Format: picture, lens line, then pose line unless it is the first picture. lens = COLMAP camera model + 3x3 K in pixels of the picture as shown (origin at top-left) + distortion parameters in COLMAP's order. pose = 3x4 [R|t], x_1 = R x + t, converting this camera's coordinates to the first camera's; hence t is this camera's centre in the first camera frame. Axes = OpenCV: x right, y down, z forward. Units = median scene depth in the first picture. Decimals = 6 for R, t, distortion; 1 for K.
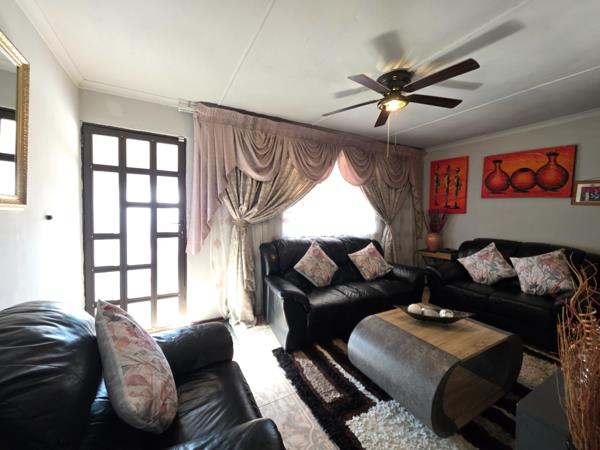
lens RADIAL K [[244.6, 0, 300.0], [0, 244.6, 225.0], [0, 0, 1]] dist [0.001700, 0.000415]
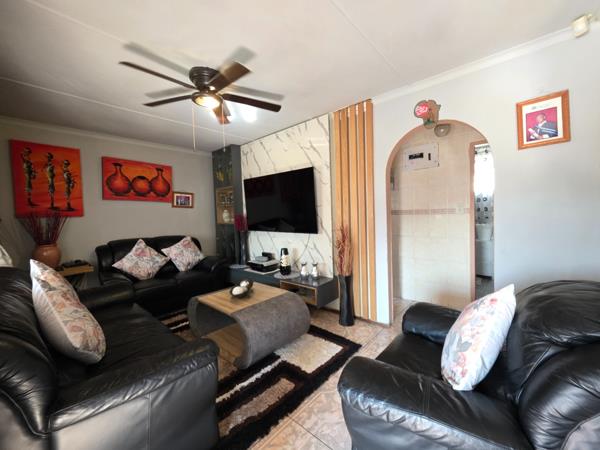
lens RADIAL K [[244.6, 0, 300.0], [0, 244.6, 225.0], [0, 0, 1]] dist [0.001700, 0.000415]
pose [[-0.335156, -0.048368, 0.940920, -0.475808], [0.081312, 0.993470, 0.080032, -0.028564], [-0.938647, 0.103331, -0.329035, 0.694081]]
